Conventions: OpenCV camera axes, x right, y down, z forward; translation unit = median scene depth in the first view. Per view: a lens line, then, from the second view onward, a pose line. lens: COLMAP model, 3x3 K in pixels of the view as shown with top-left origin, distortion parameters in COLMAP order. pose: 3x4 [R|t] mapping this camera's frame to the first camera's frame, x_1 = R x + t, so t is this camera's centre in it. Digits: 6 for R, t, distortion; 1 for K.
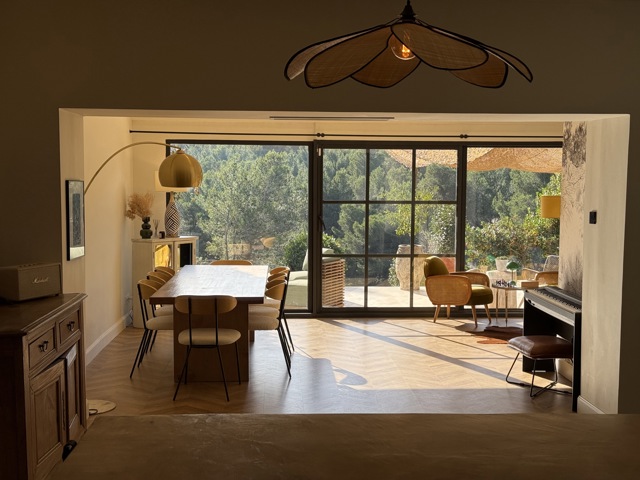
lens RADIAL K [[950.6, 0, 320.0], [0, 950.6, 240.0], [0, 0, 1]] dist [-0.007045, -0.004303]
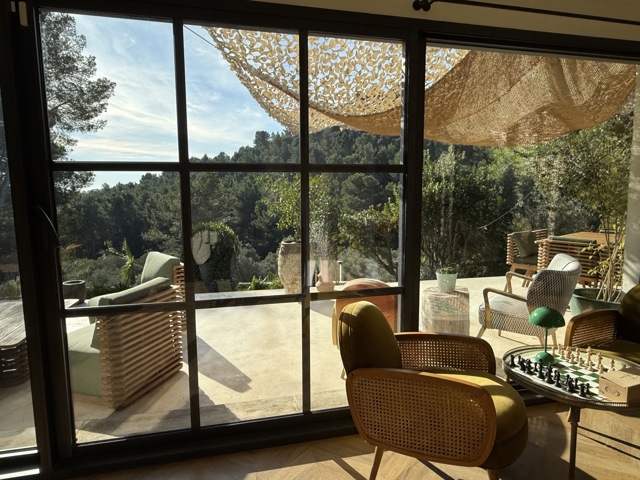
lens RADIAL K [[415.0, 0, 320.0], [0, 415.0, 240.0], [0, 0, 1]] dist [0.004905, 0.001037]
pose [[0.986756, -0.033072, 0.158802, 0.074555], [0.024590, 0.998179, 0.055081, -0.018434], [-0.160334, -0.050447, 0.985773, 0.812466]]
